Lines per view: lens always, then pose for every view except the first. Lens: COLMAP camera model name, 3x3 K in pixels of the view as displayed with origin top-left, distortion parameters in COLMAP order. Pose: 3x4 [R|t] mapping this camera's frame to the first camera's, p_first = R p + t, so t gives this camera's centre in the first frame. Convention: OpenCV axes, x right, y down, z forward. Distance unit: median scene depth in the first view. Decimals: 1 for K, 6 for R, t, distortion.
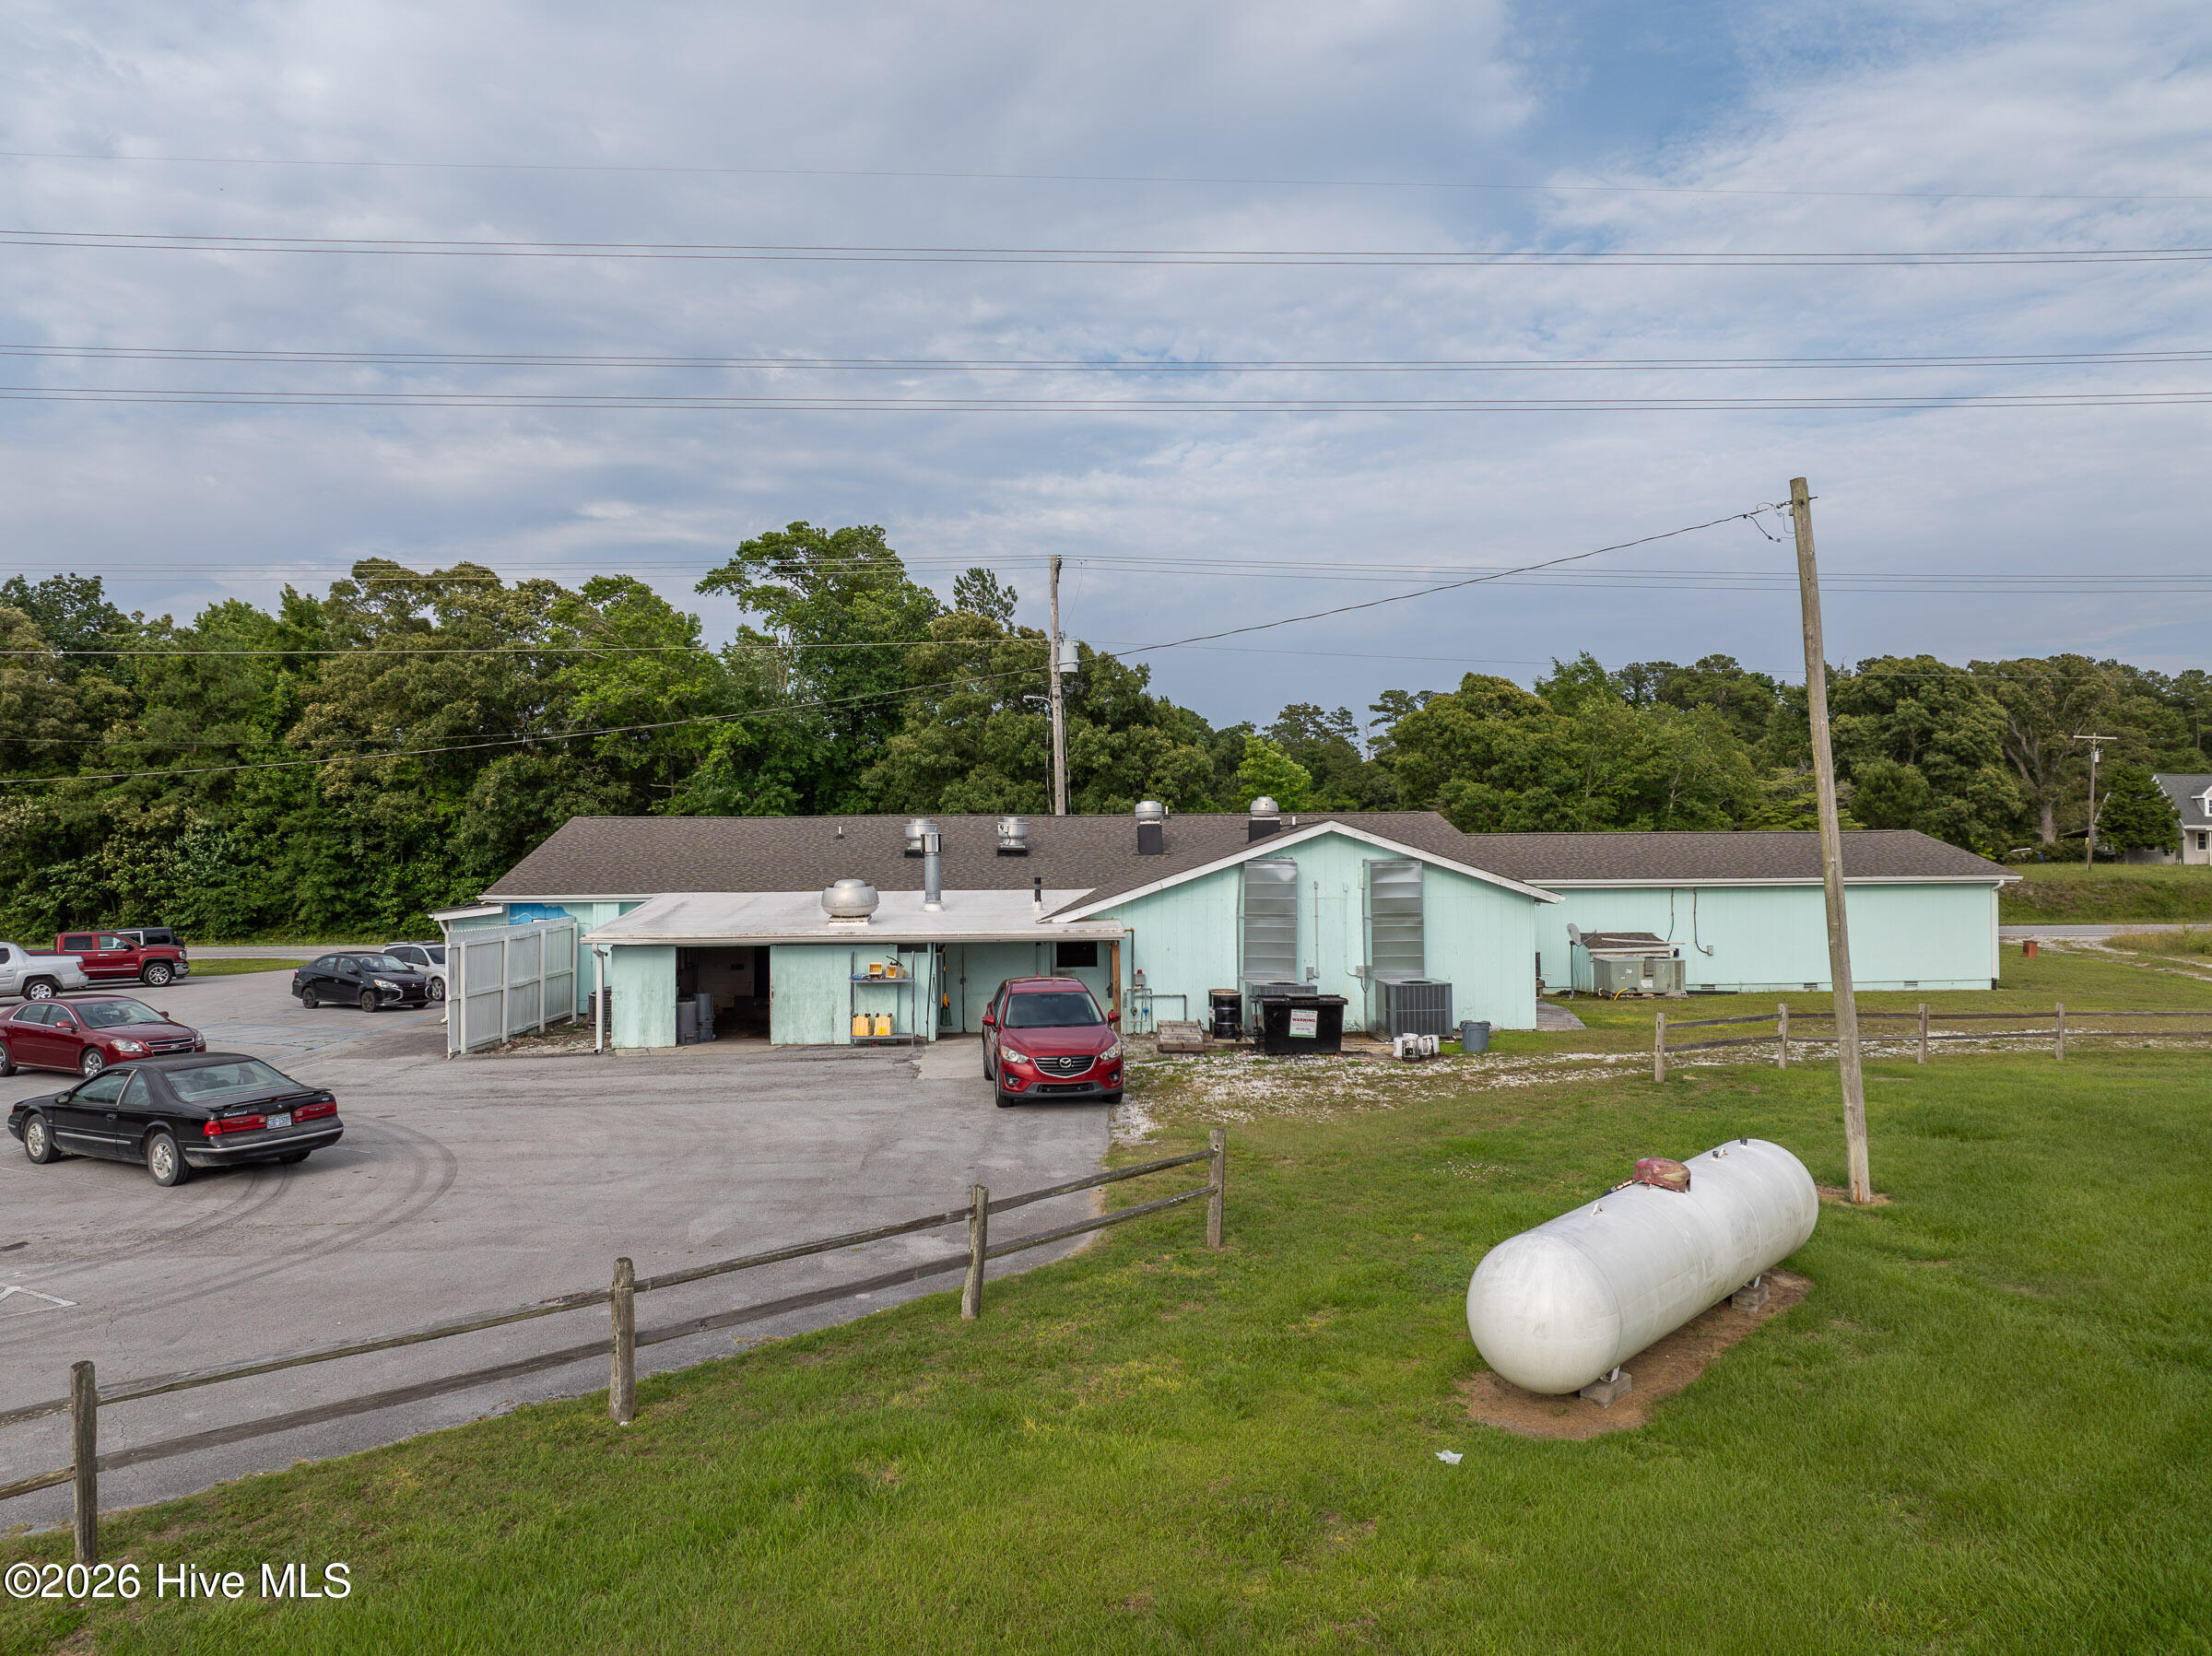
lens RADIAL K [[1560.1, 0, 1108.6], [0, 1560.1, 830.2], [0, 0, 1]] dist [-0.033120, -0.003201]
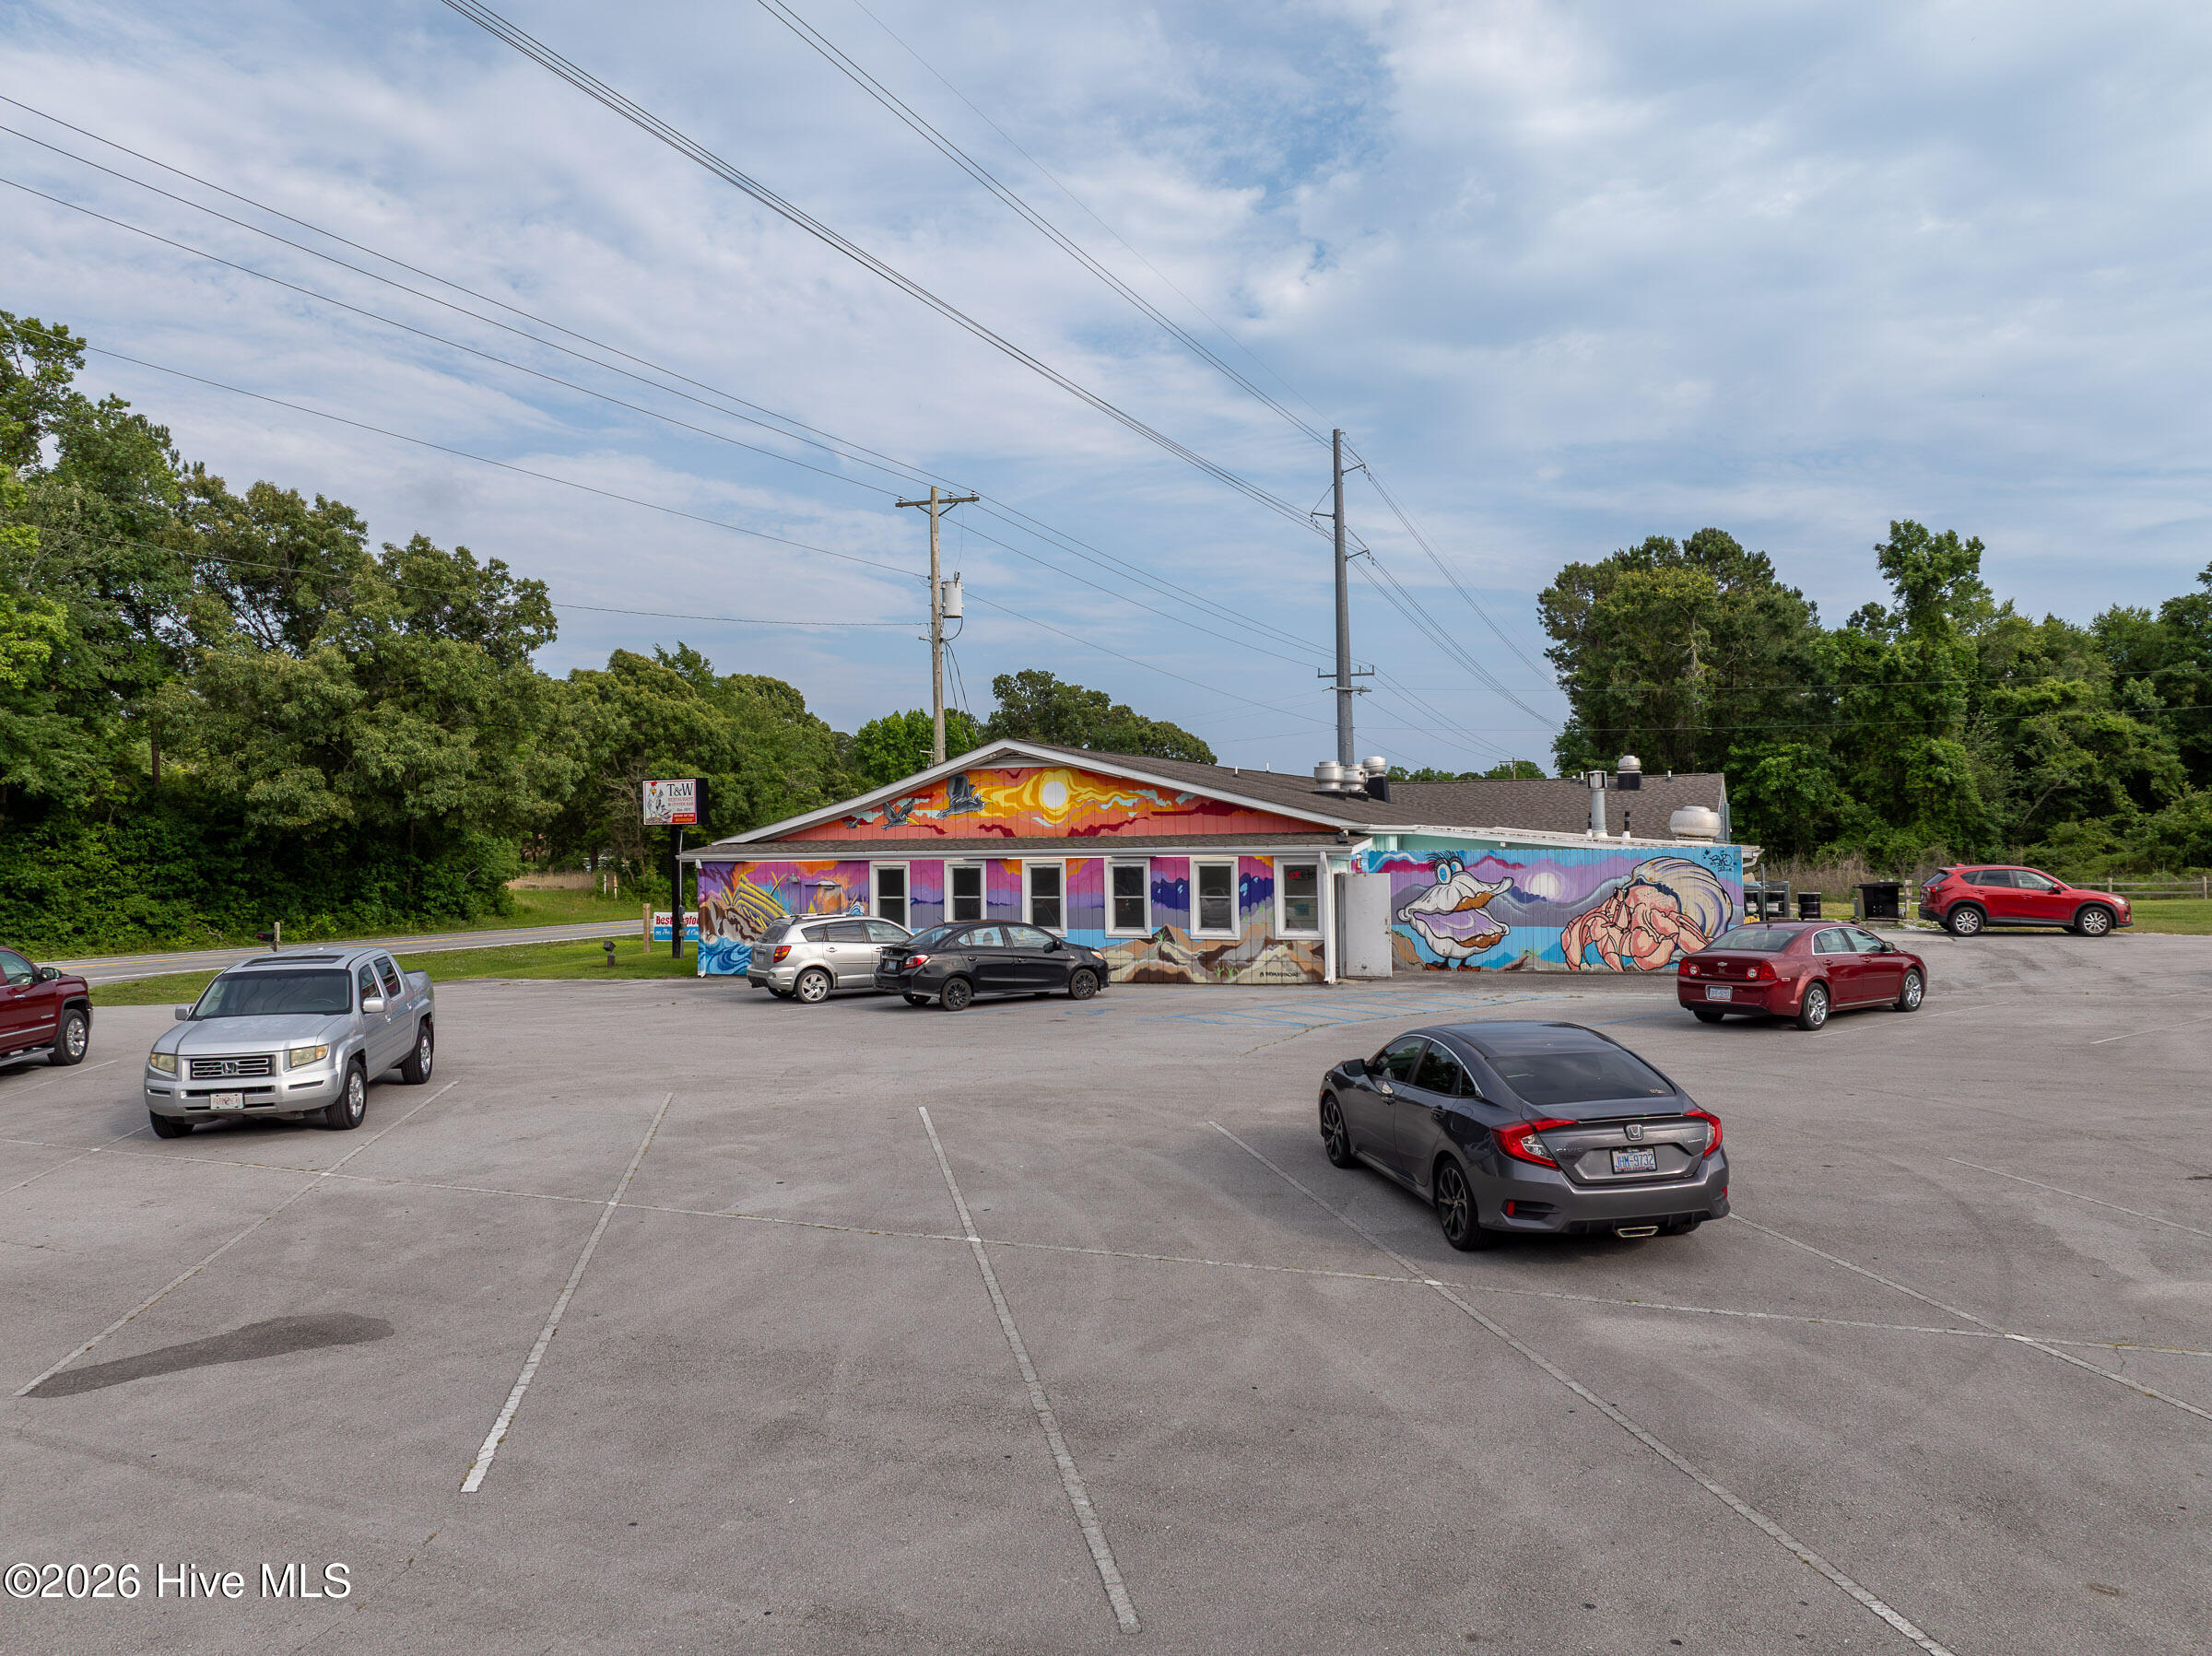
lens RADIAL K [[1560.1, 0, 1102.3], [0, 1560.1, 823.0], [0, 0, 1]] dist [-0.033120, -0.003201]
pose [[0.460260, 0.016287, 0.887634, -1.008496], [-0.001511, 0.999845, -0.017563, 0.046779], [-0.887783, 0.006743, 0.460214, 0.625117]]
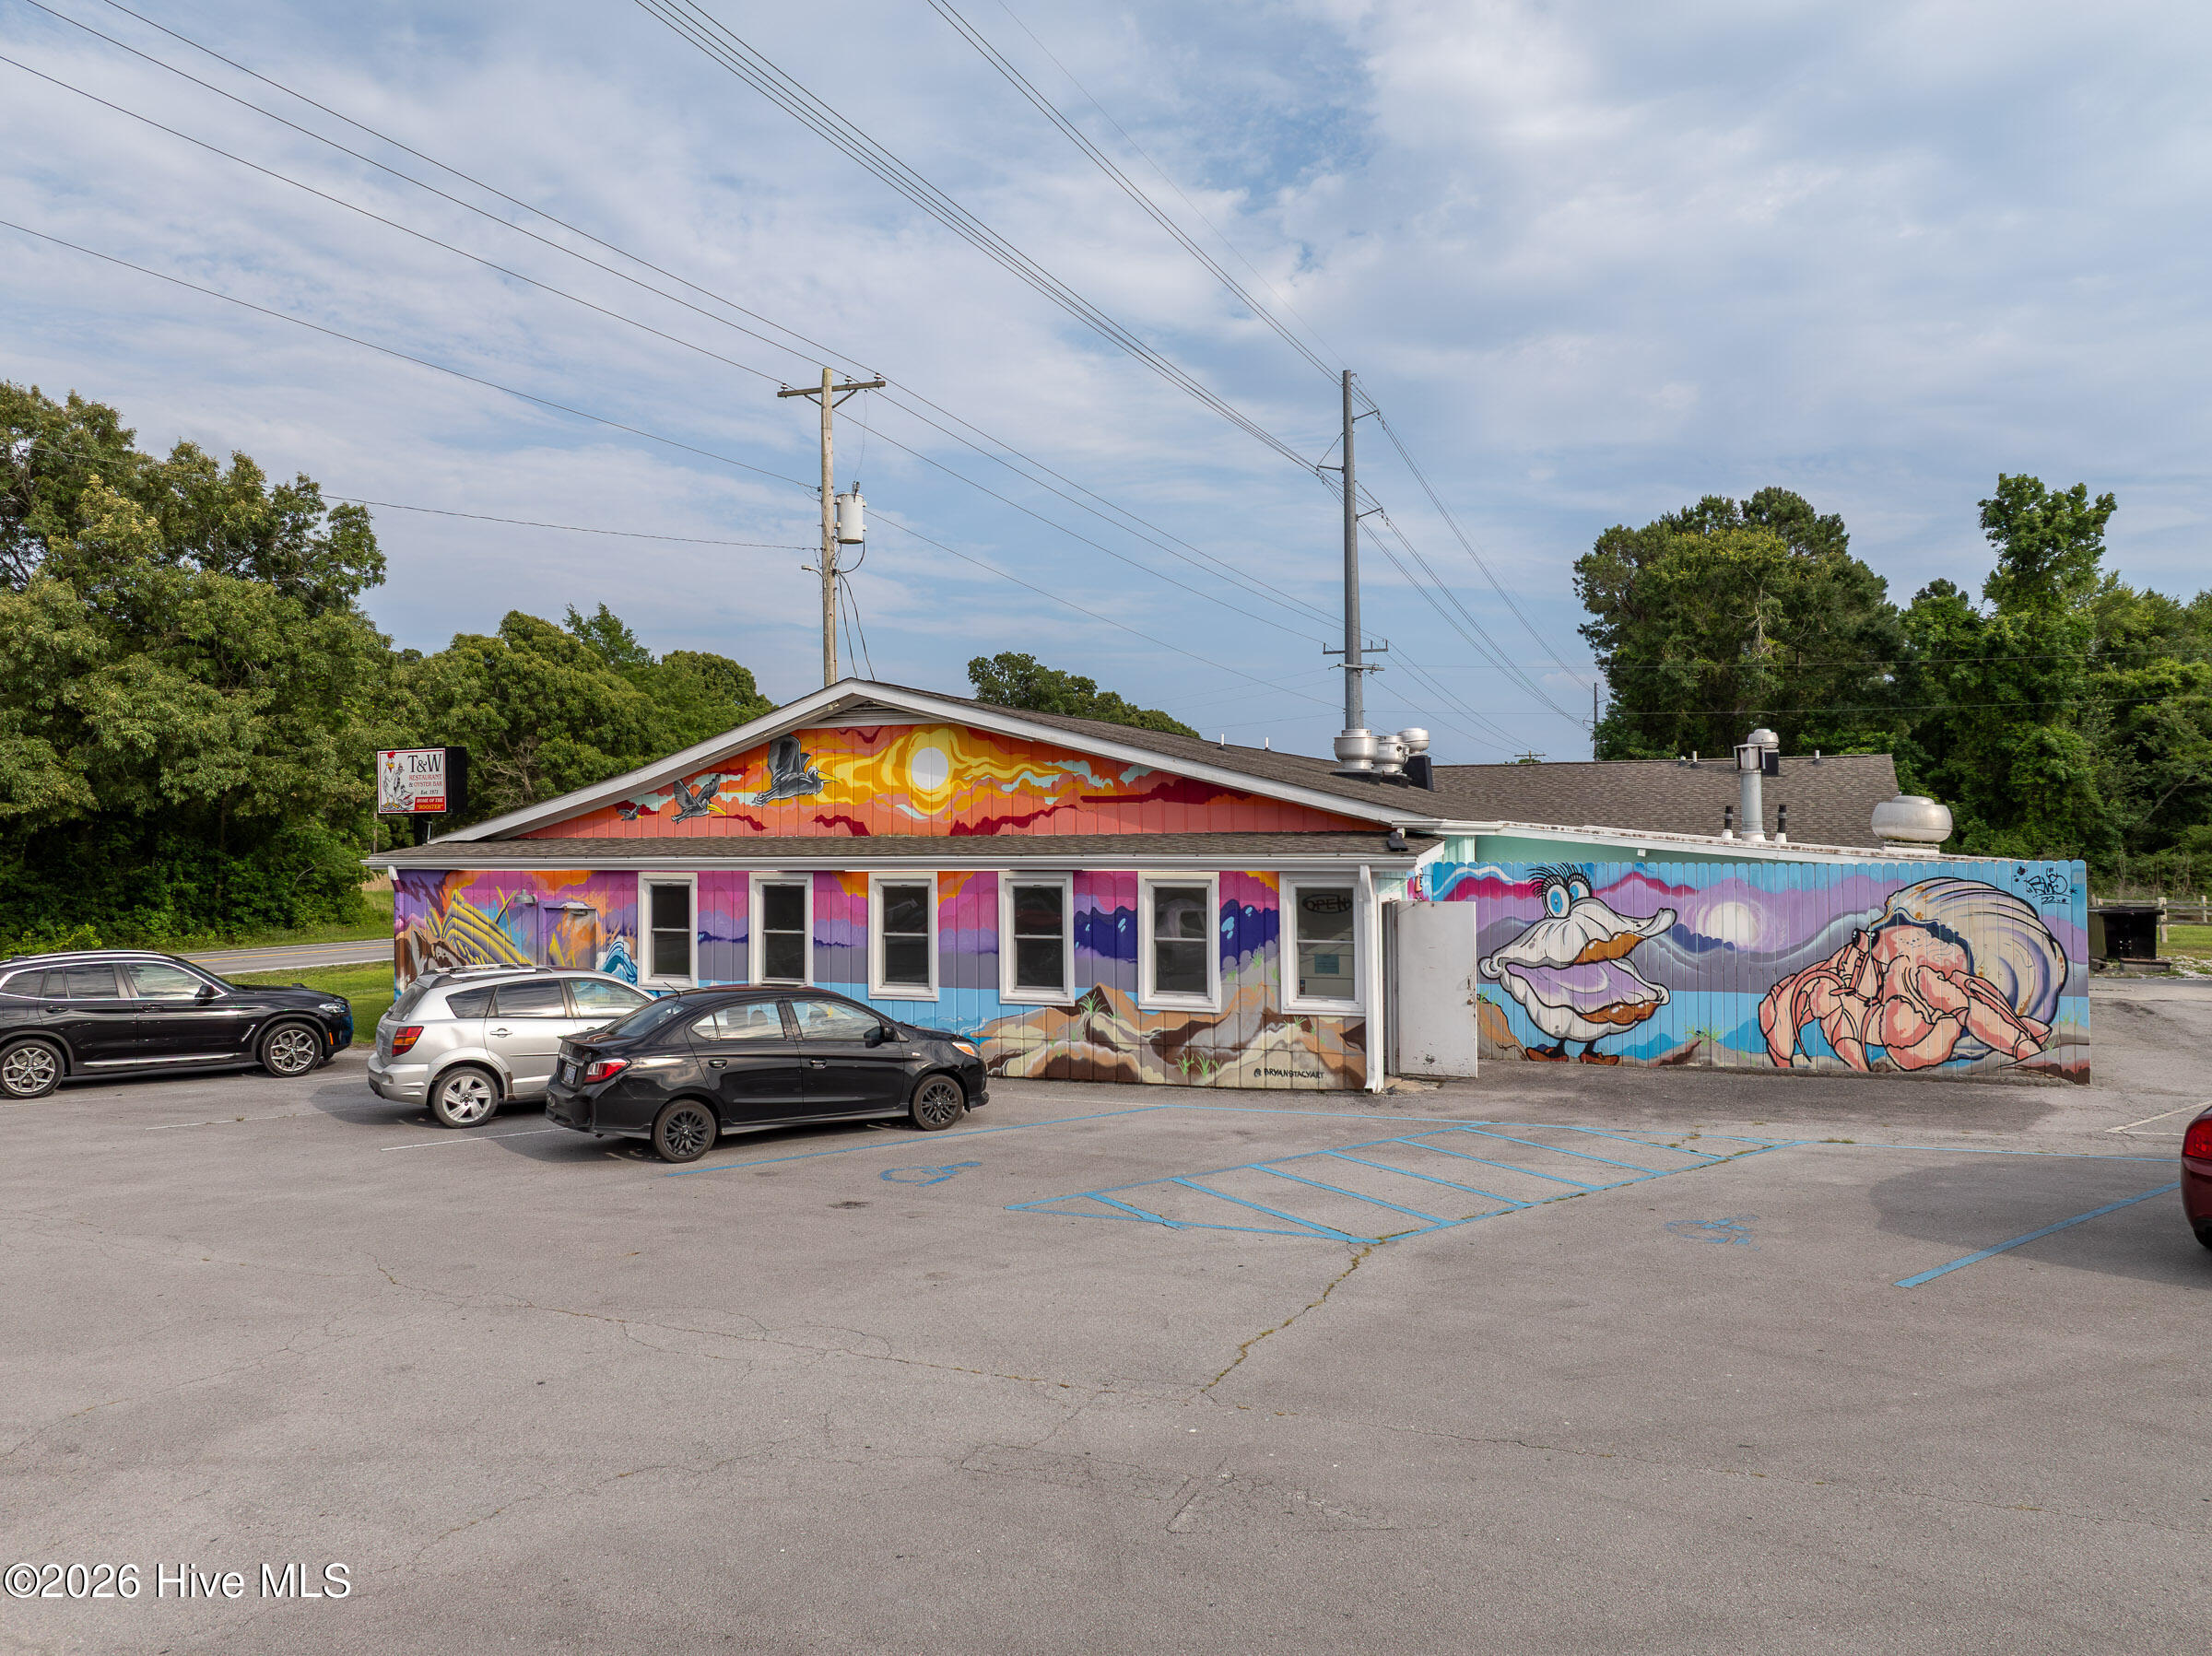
lens RADIAL K [[1560.1, 0, 1110.5], [0, 1560.1, 817.9], [0, 0, 1]] dist [-0.033120, -0.003201]
pose [[0.453226, 0.020509, 0.891160, -0.742868], [-0.008818, 0.999790, -0.018525, 0.043115], [-0.891352, 0.000537, 0.453311, 0.730585]]
